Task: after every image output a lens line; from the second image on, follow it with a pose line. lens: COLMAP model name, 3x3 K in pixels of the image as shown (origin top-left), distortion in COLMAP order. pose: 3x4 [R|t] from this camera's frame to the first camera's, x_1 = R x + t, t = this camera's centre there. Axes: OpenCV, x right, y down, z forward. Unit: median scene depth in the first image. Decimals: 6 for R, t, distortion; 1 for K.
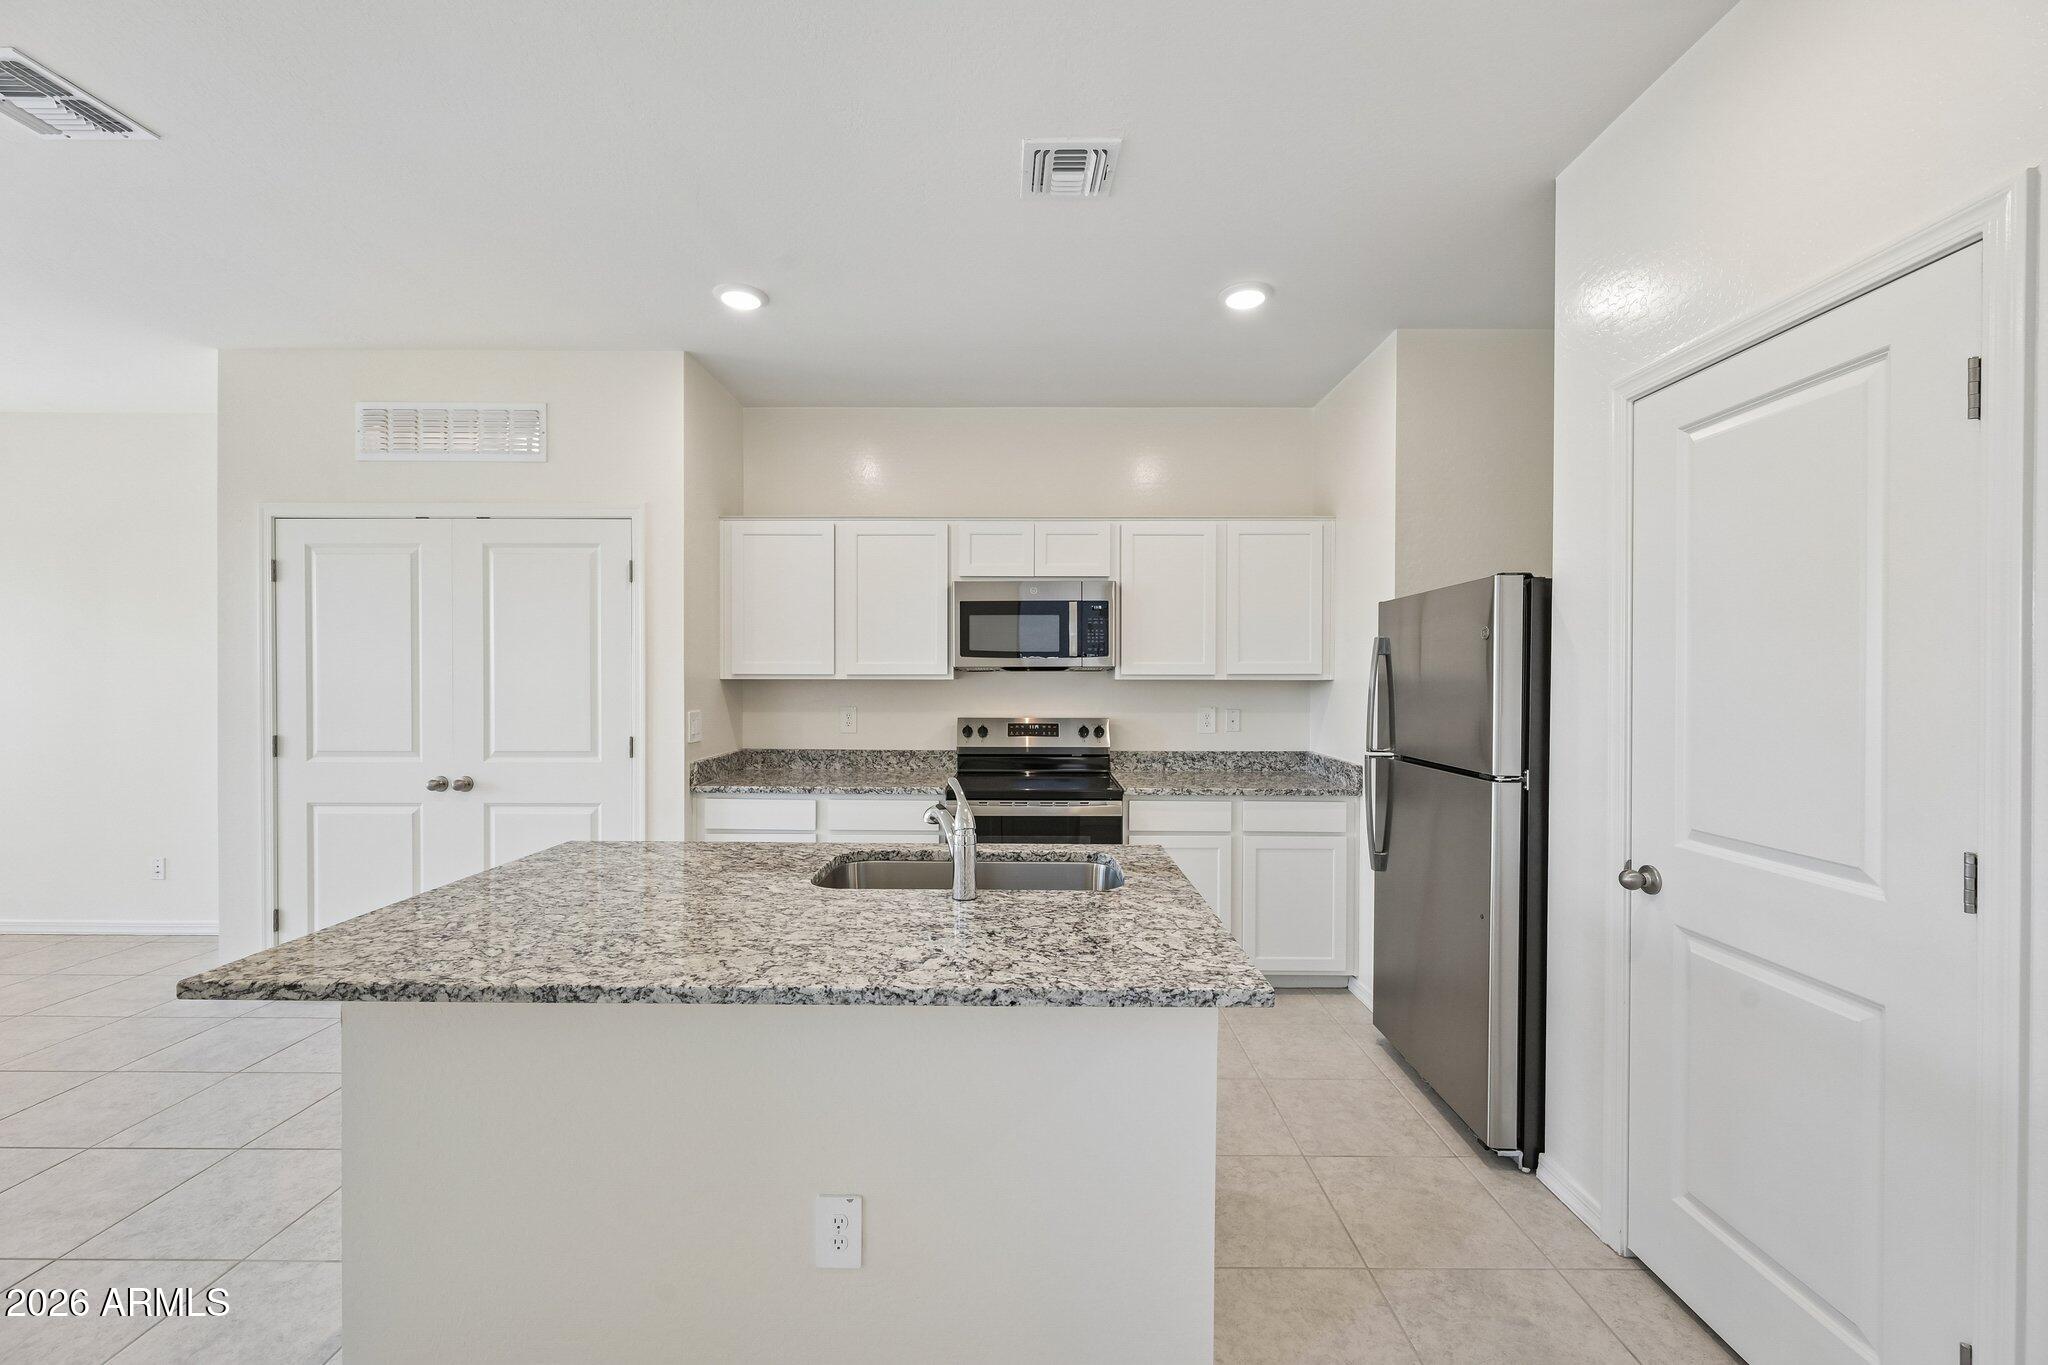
lens RADIAL K [[804.1, 0, 1026.0], [0, 804.1, 683.7], [0, 0, 1]] dist [-0.000360, -0.000097]
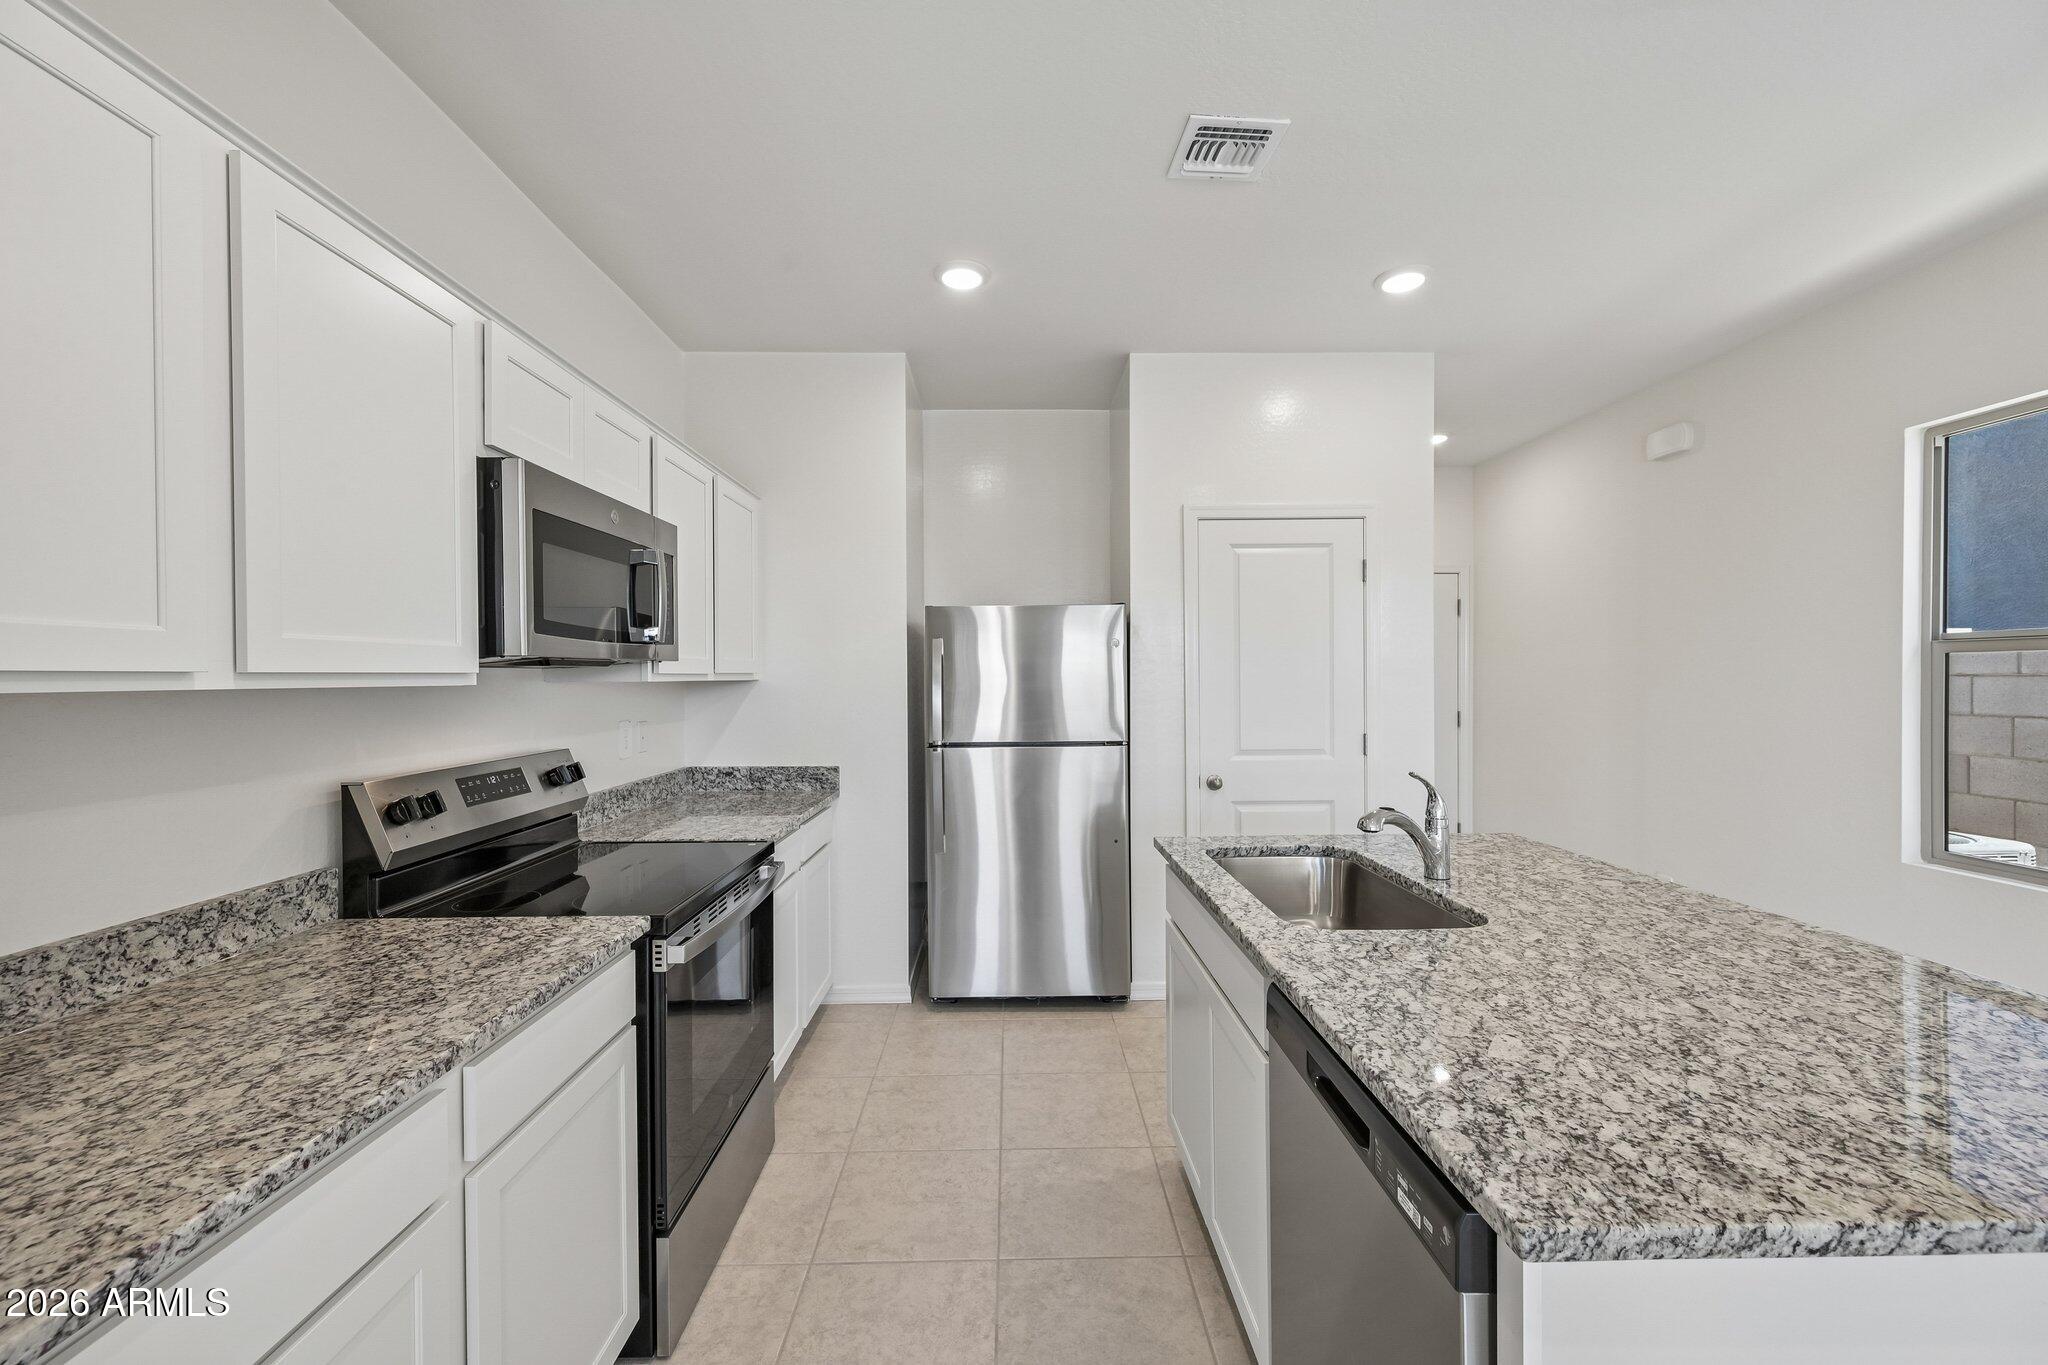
lens RADIAL K [[804.1, 0, 1024.3], [0, 804.1, 677.7], [0, 0, 1]] dist [-0.000360, -0.000097]
pose [[-0.024583, -0.003989, 0.999690, -0.834436], [0.016395, 0.999856, 0.004393, -0.009805], [-0.999563, 0.016498, -0.024514, 1.157458]]
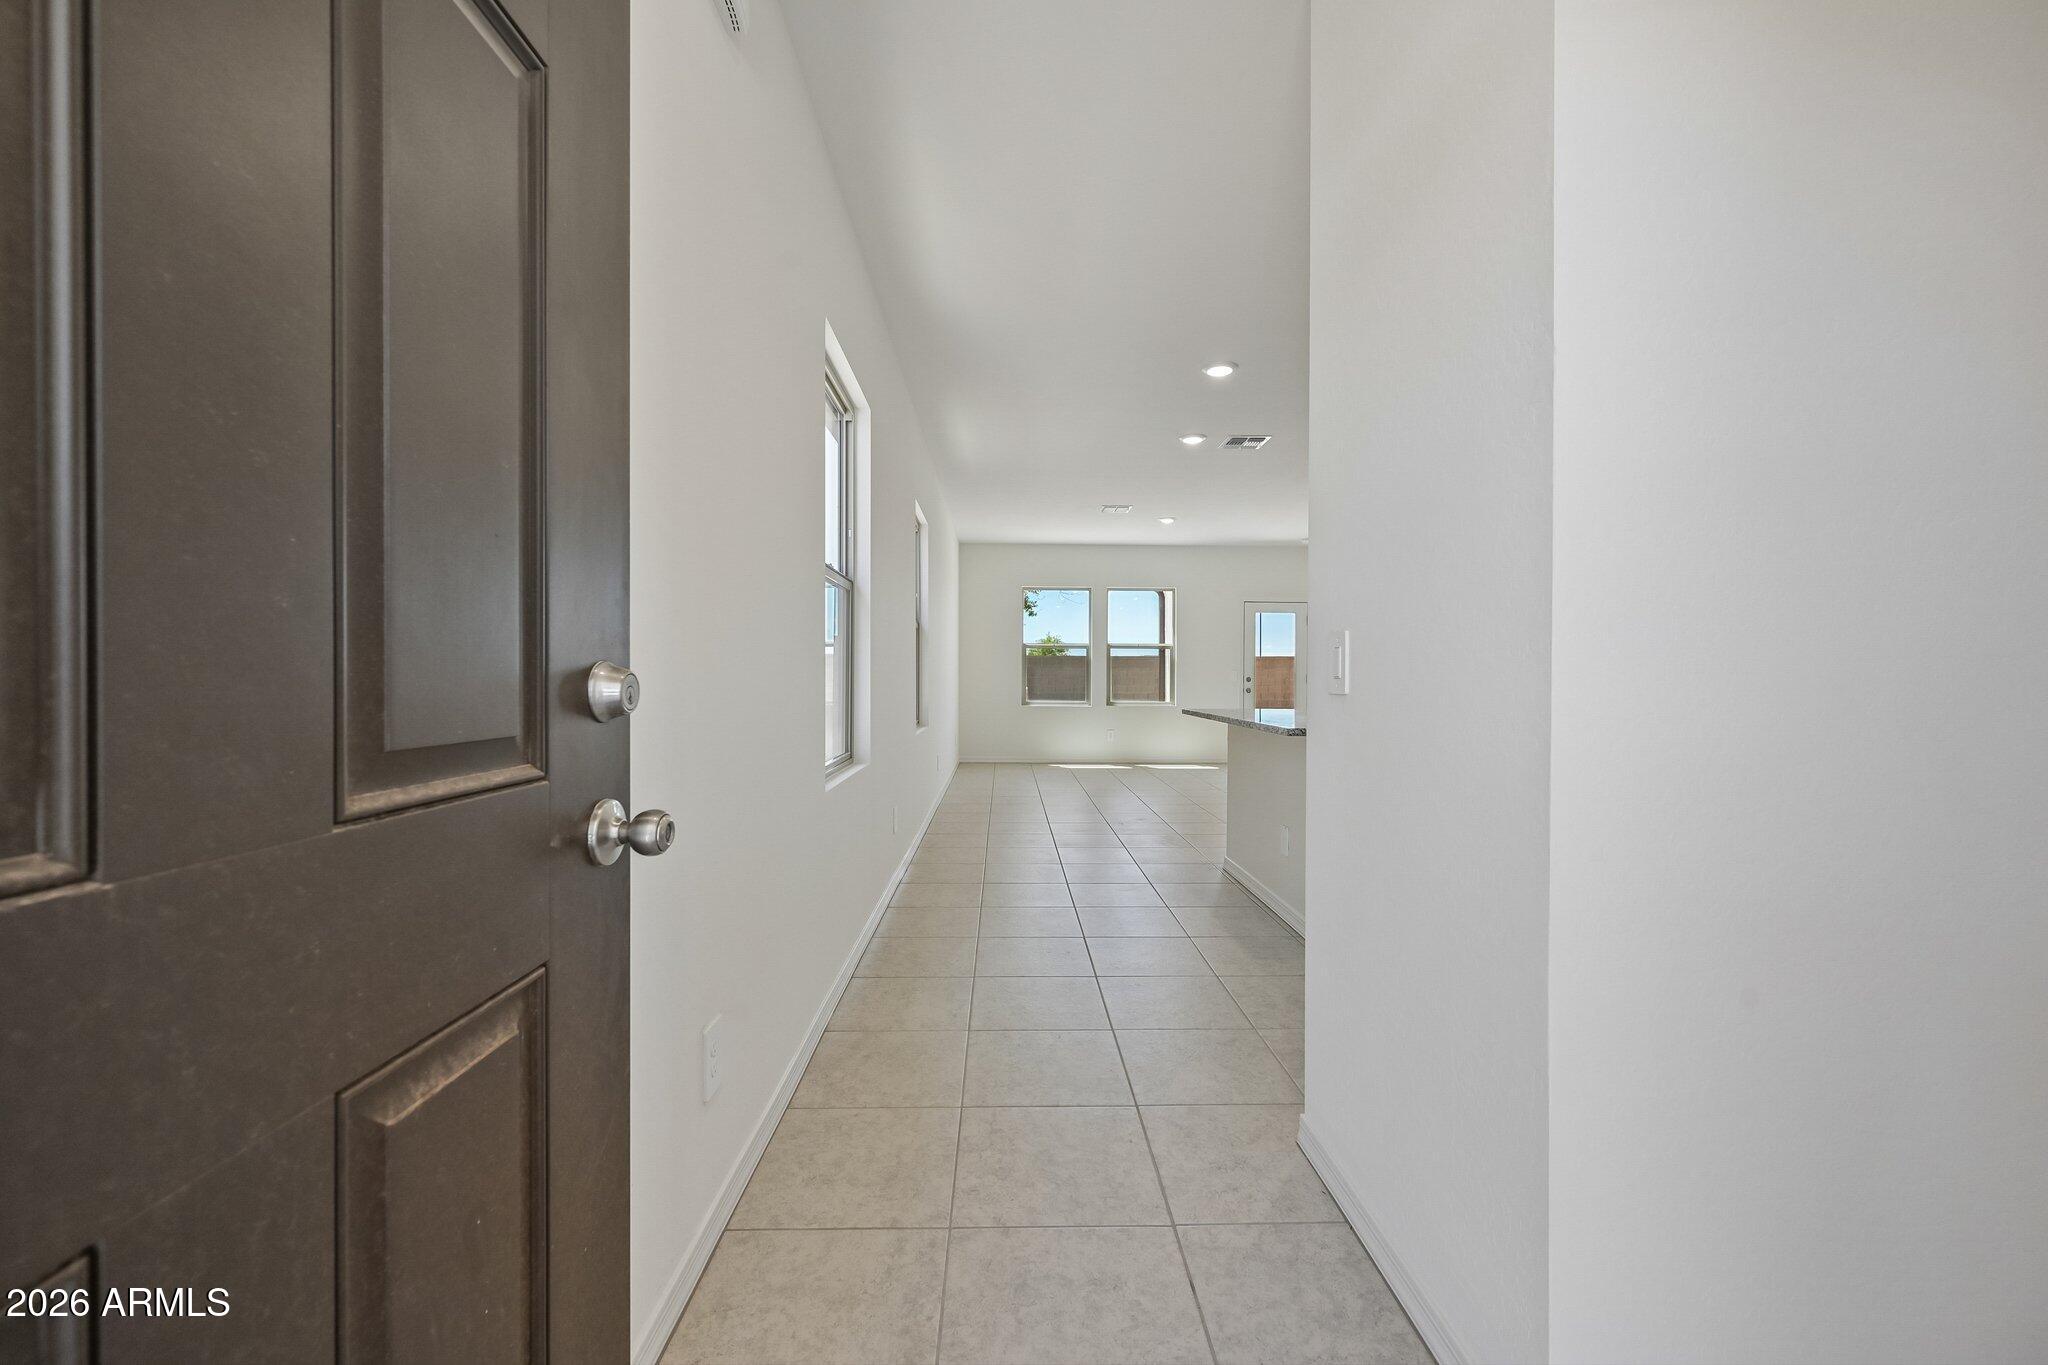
lens RADIAL K [[804.1, 0, 1024.3], [0, 804.1, 676.0], [0, 0, 1]] dist [-0.000360, -0.000097]
pose [[0.030761, -0.005138, -0.999514, 1.374517], [-0.015040, 0.999871, -0.005603, 0.132699], [0.999414, 0.015205, 0.030680, 0.083219]]
